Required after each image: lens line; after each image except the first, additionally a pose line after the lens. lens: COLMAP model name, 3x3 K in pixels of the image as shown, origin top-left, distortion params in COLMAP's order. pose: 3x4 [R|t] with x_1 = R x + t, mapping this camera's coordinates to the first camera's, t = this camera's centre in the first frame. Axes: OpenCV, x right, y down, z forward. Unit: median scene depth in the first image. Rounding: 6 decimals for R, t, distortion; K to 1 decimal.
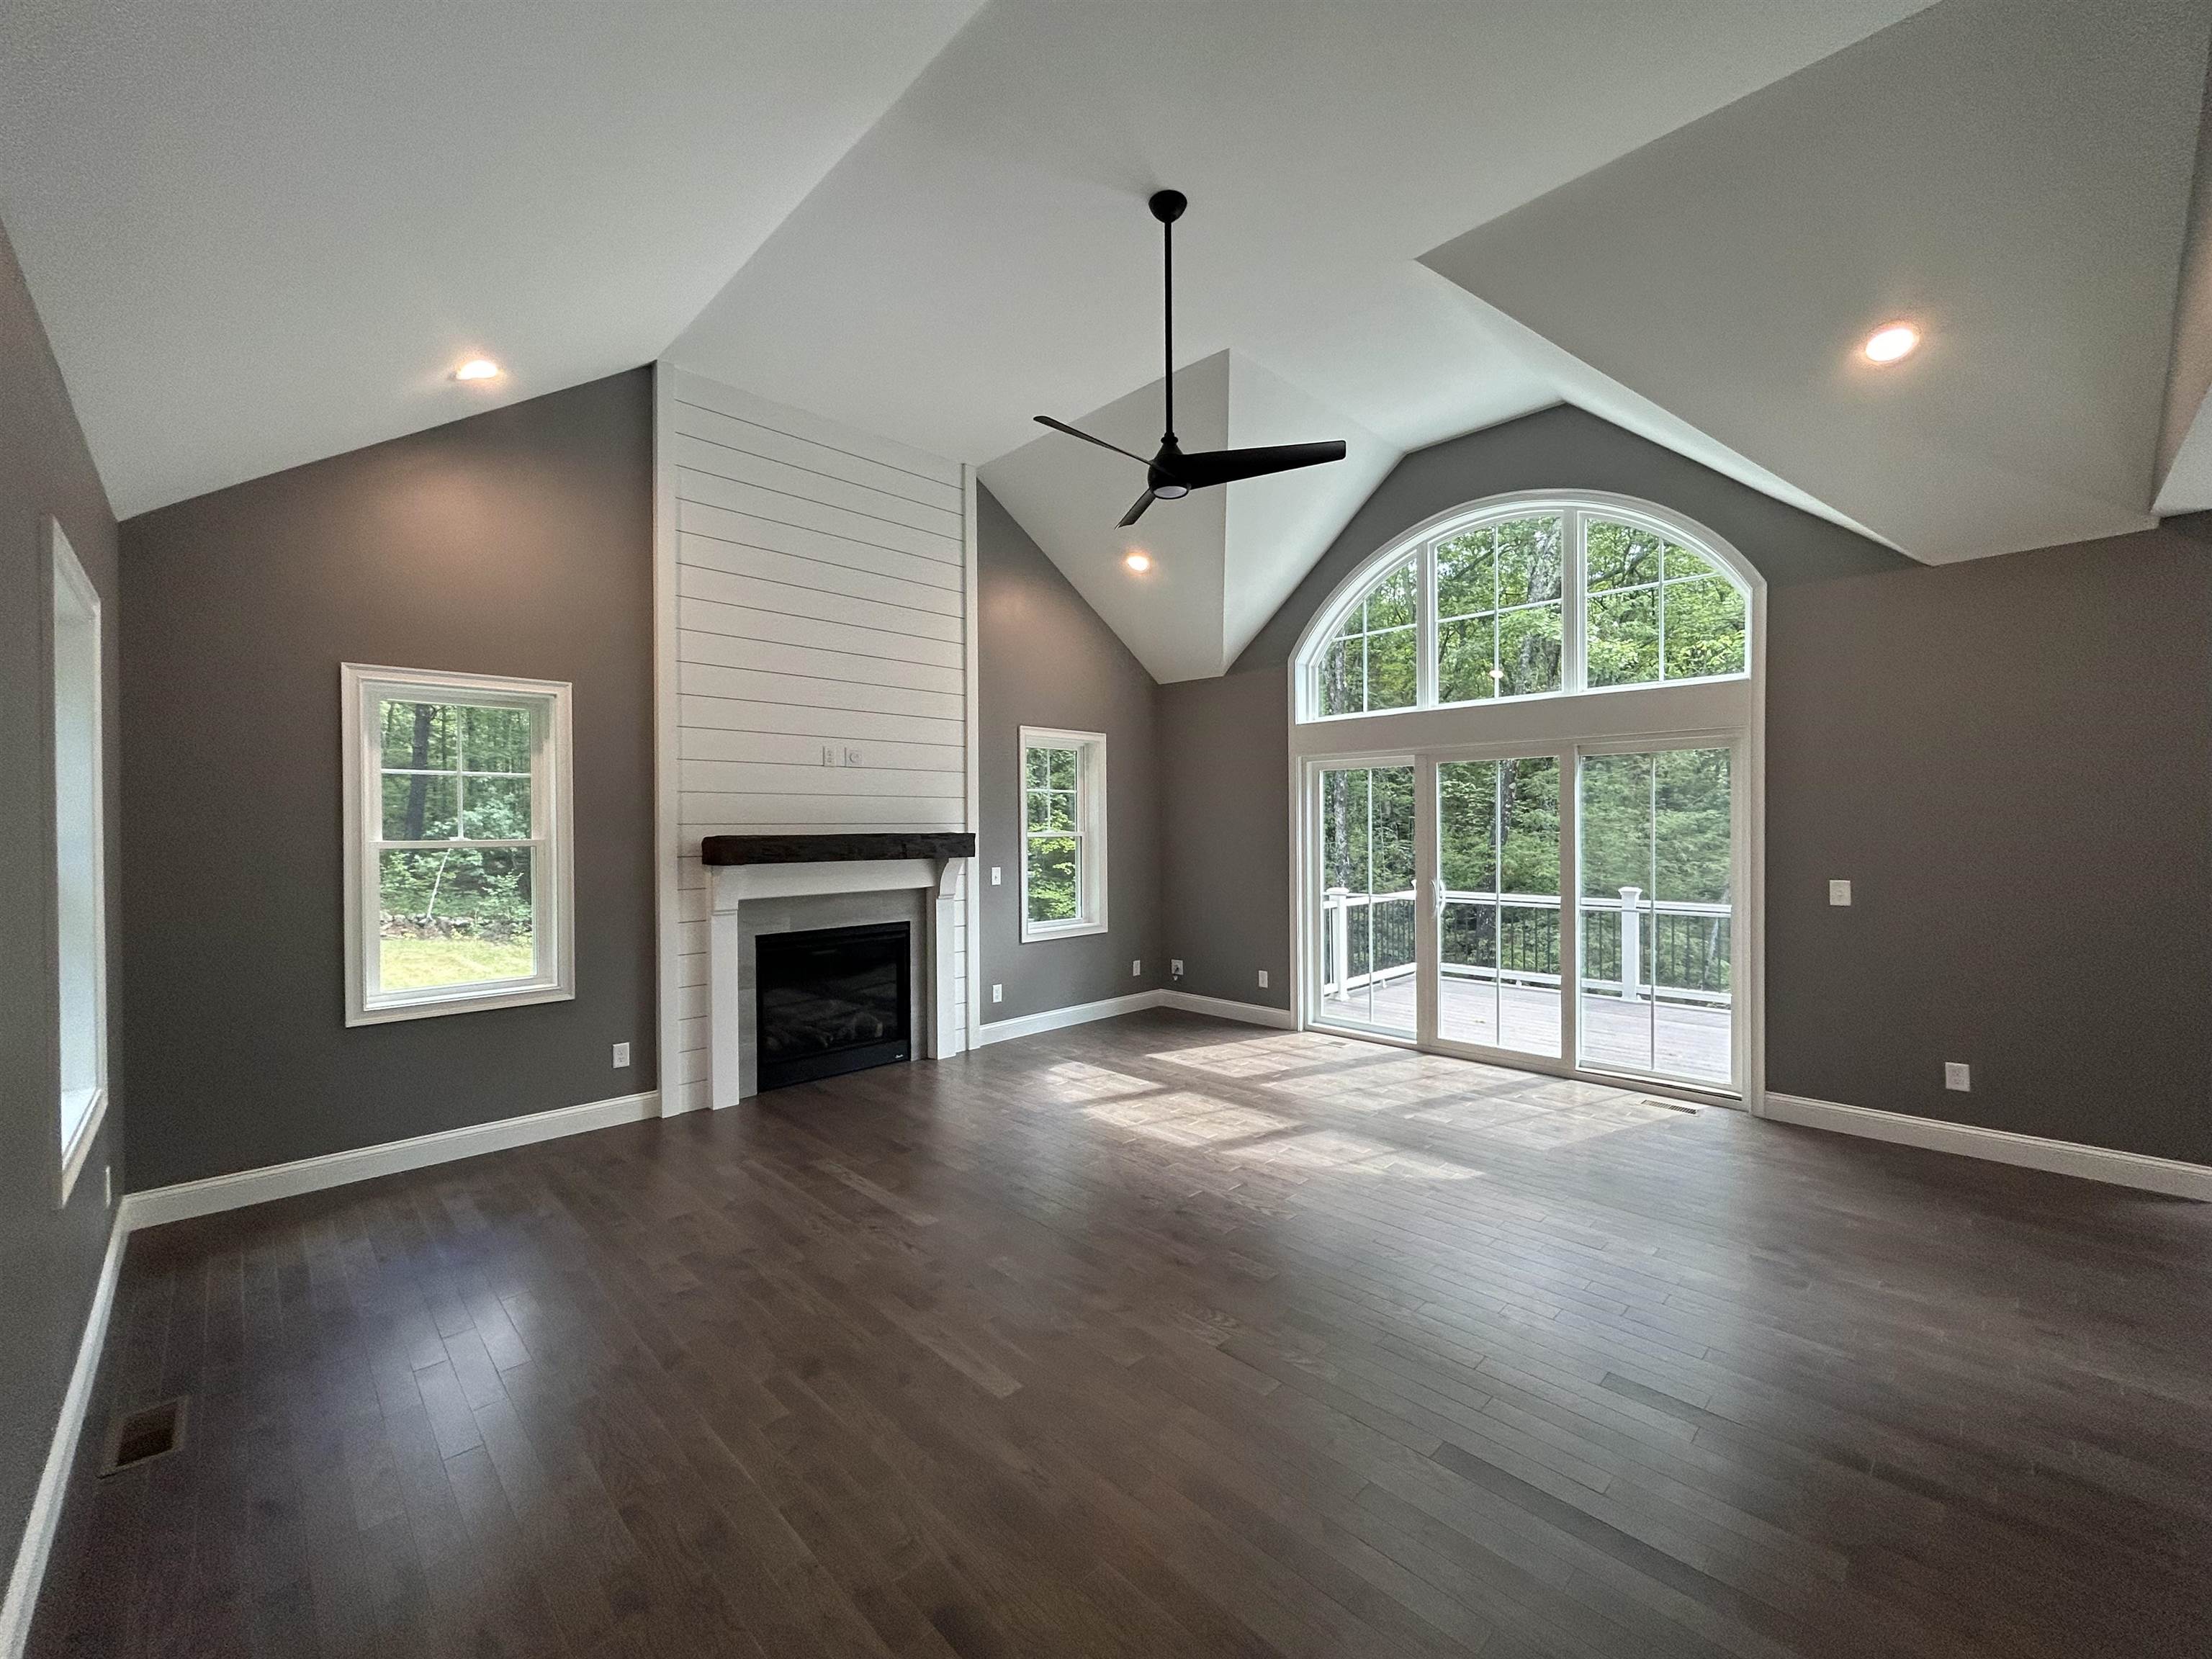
lens RADIAL K [[891.2, 0, 1112.3], [0, 891.2, 832.2], [0, 0, 1]] dist [-0.002602, 0.002120]
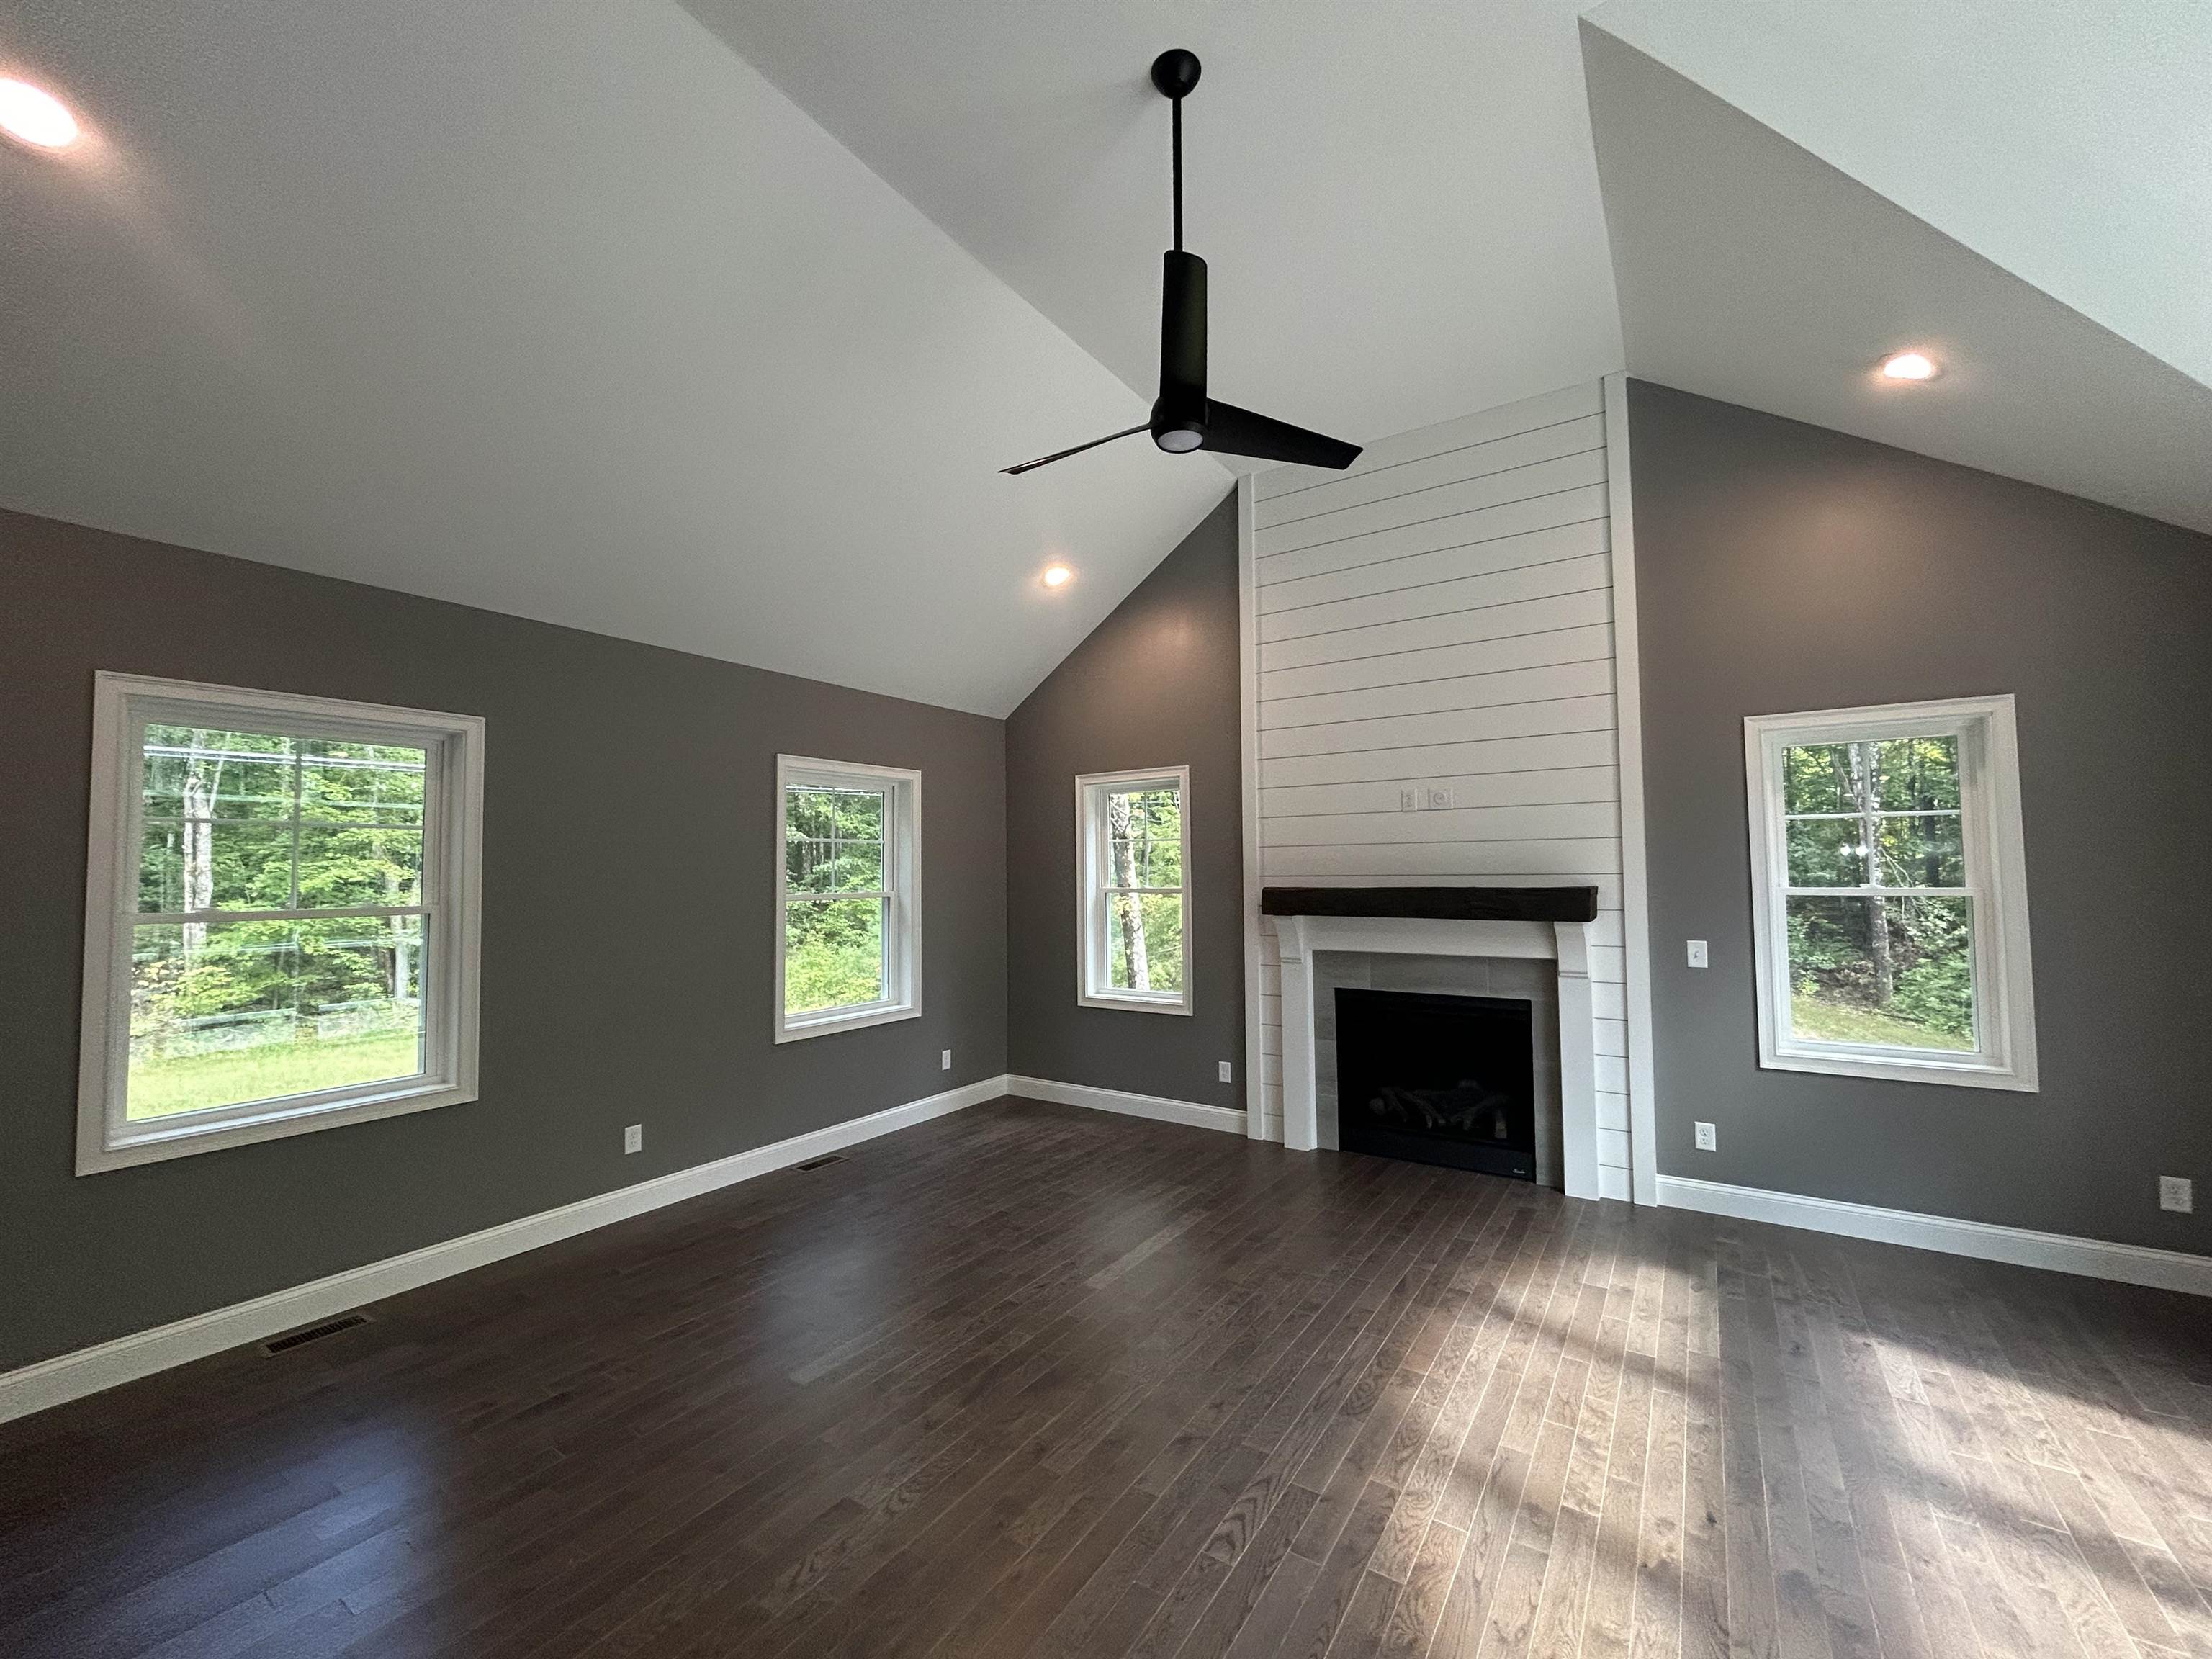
lens RADIAL K [[891.2, 0, 1108.1], [0, 891.2, 839.5], [0, 0, 1]] dist [-0.002602, 0.002120]
pose [[0.192361, -0.038173, -0.980582, 0.481180], [-0.002265, 0.999223, -0.039343, -0.008938], [0.981322, 0.009789, 0.192125, 0.504737]]
